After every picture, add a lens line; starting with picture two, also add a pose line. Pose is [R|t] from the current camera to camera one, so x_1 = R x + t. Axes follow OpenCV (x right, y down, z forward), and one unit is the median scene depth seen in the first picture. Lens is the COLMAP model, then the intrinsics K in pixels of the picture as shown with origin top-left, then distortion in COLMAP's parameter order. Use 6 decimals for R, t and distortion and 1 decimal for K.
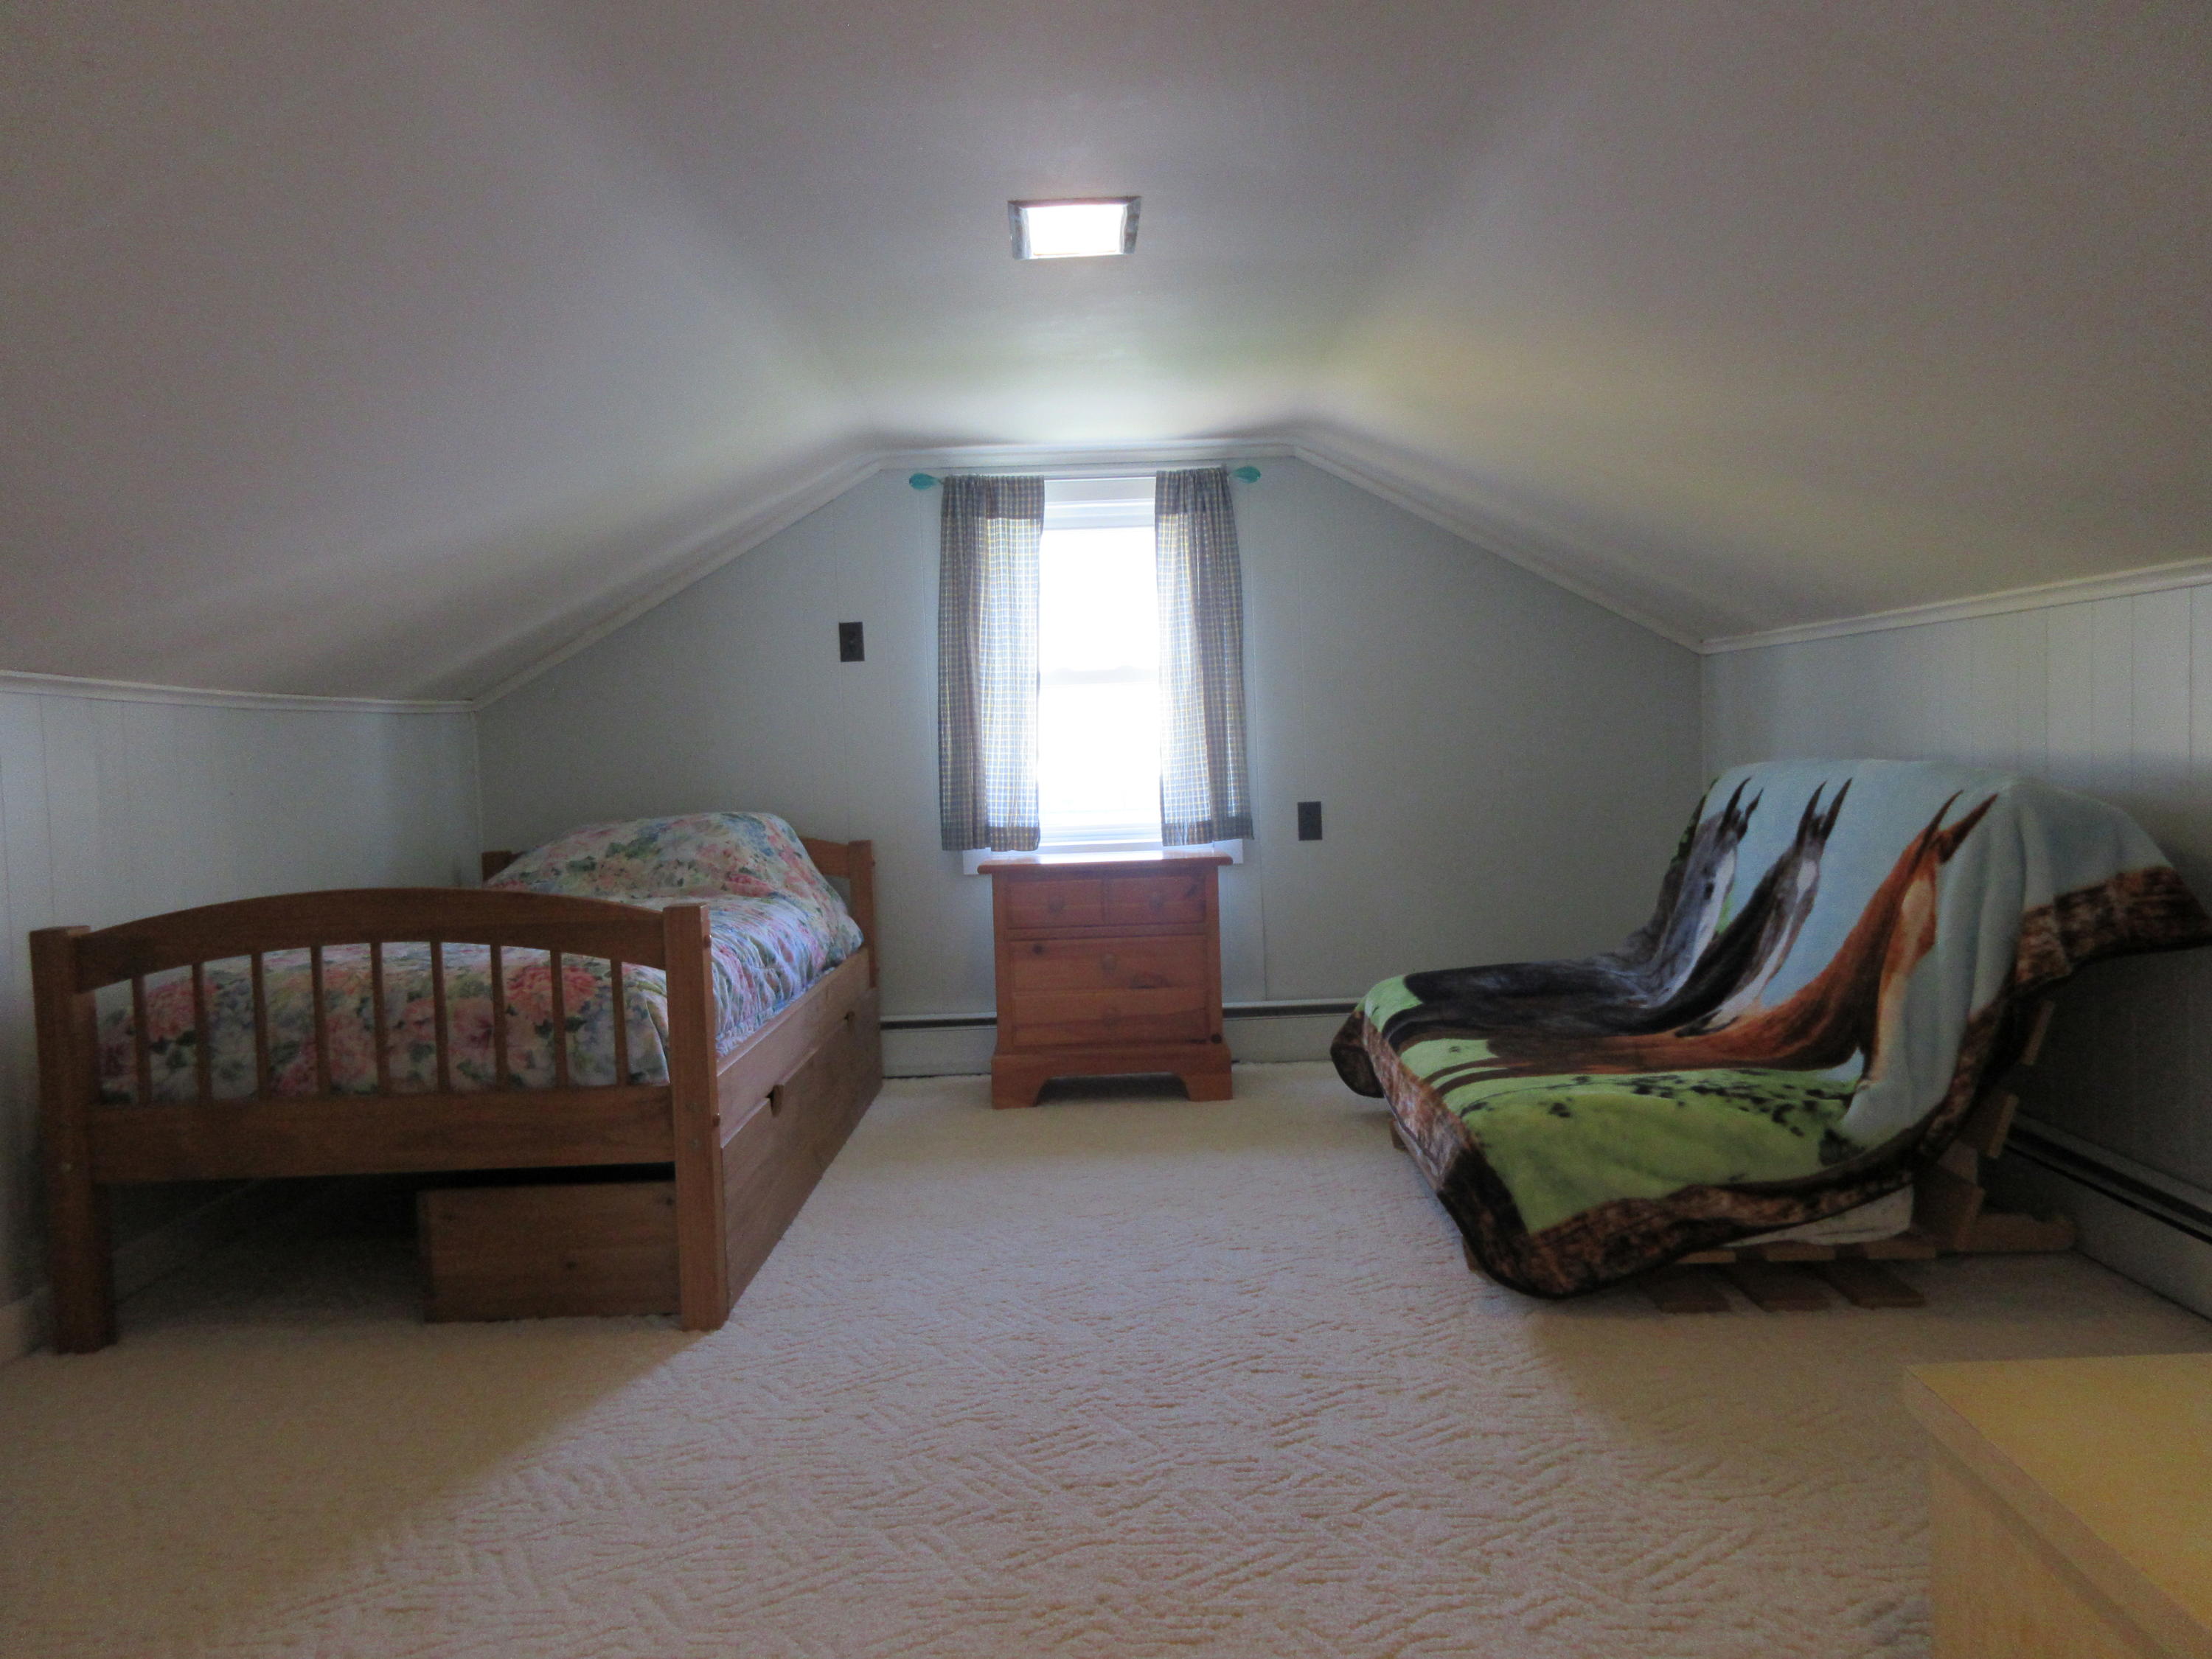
lens RADIAL K [[1682.8, 0, 1104.3], [0, 1682.8, 832.6], [0, 0, 1]] dist [0.024946, -0.004334]
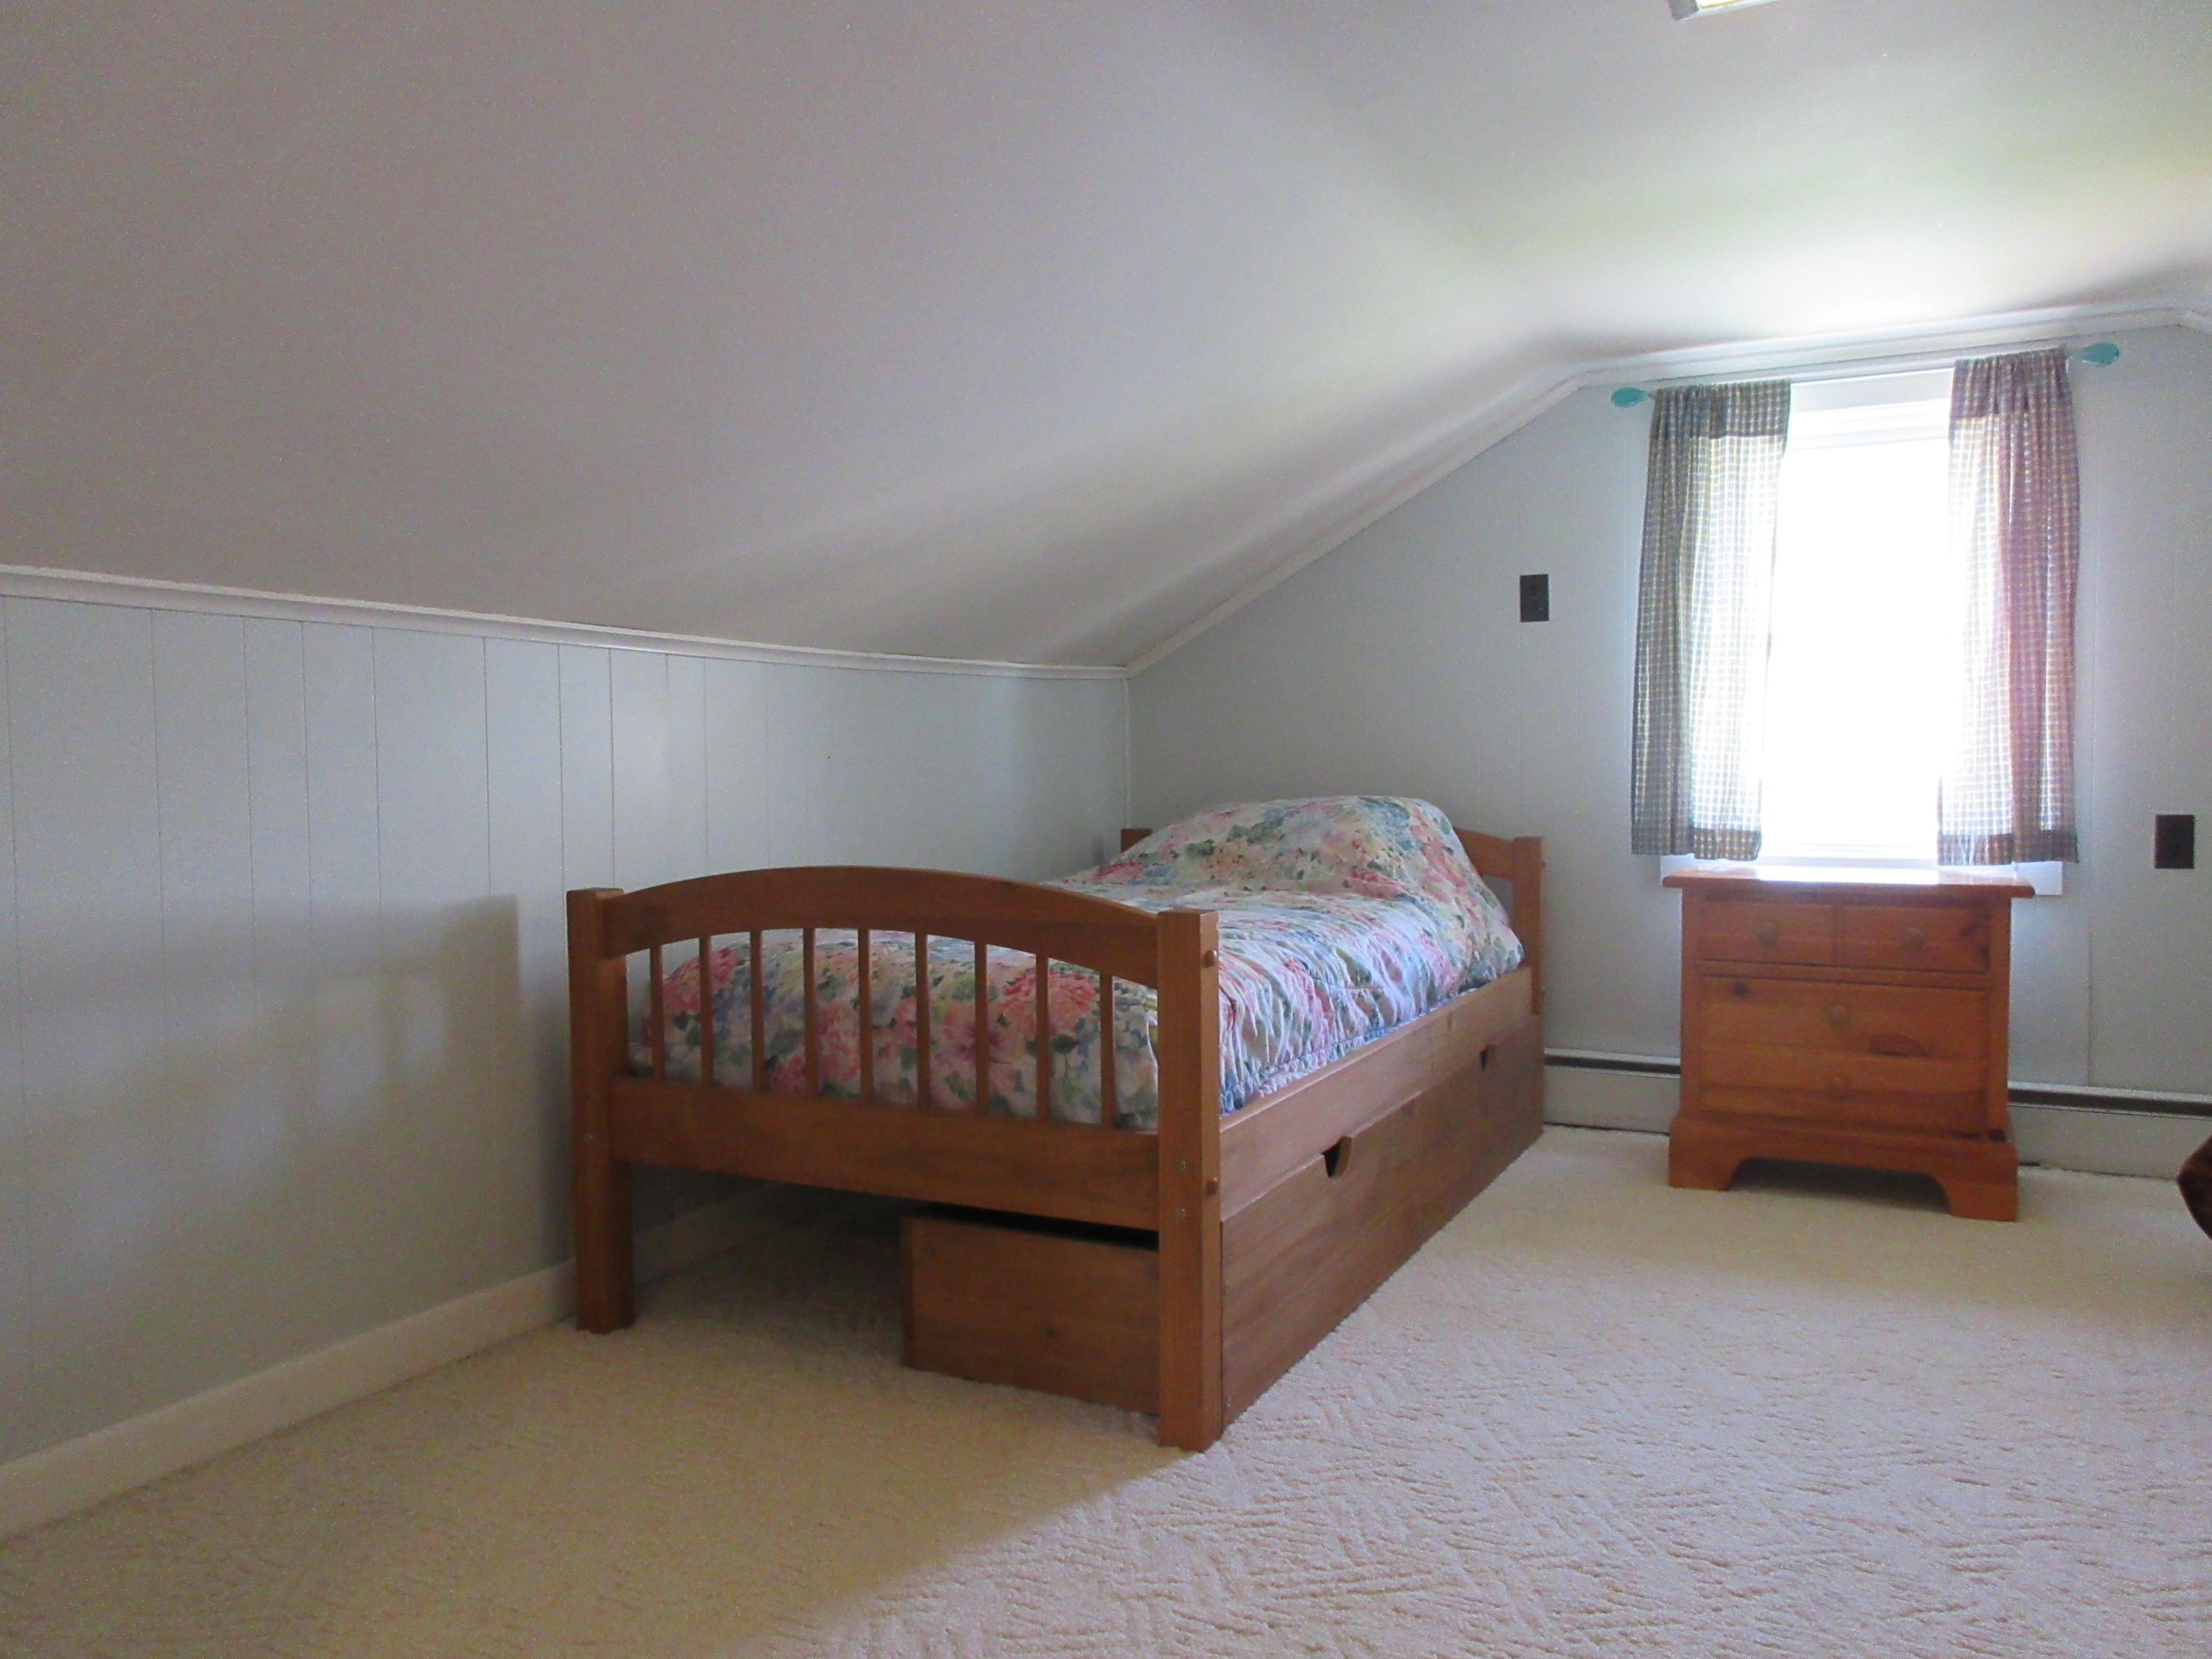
lens RADIAL K [[1682.8, 0, 1104.3], [0, 1682.8, 832.6], [0, 0, 1]] dist [0.024946, -0.004334]
pose [[0.892652, 0.049999, -0.447964, 0.046388], [-0.045489, 0.998748, 0.020827, -0.005777], [0.448444, 0.001786, 0.893809, 0.183890]]
